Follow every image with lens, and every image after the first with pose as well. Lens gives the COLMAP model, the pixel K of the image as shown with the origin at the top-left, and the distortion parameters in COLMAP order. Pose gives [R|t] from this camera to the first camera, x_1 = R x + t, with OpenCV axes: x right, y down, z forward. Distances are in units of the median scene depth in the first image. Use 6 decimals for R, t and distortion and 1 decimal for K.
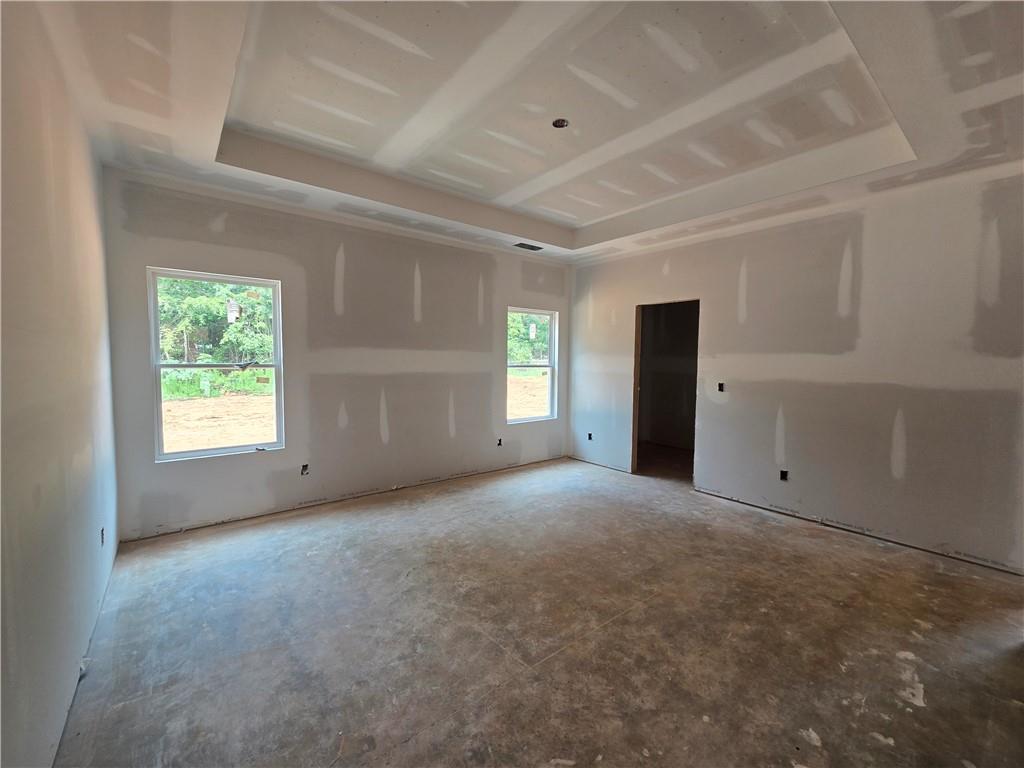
lens RADIAL K [[419.9, 0, 513.8], [0, 419.9, 383.3], [0, 0, 1]] dist [-0.003004, 0.003185]
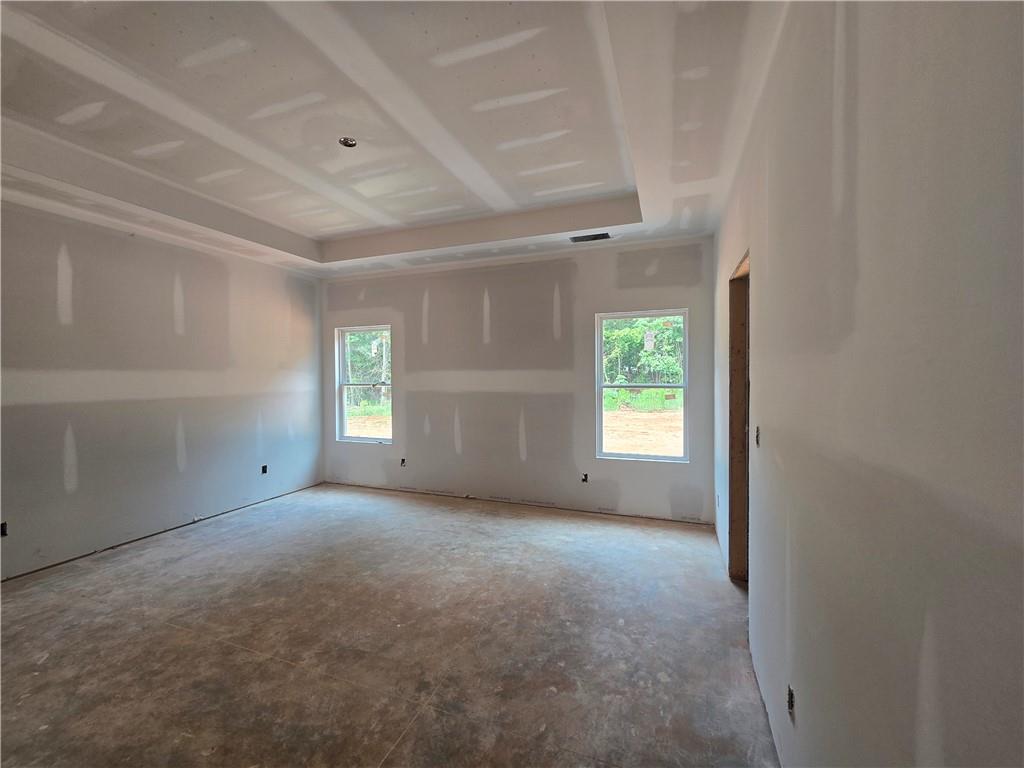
lens RADIAL K [[419.9, 0, 513.8], [0, 419.9, 383.3], [0, 0, 1]] dist [-0.003004, 0.003185]
pose [[0.508608, -0.000345, -0.860998, 0.888914], [-0.040267, 0.998896, -0.024187, -0.029998], [0.860056, 0.046972, 0.508033, 0.654553]]
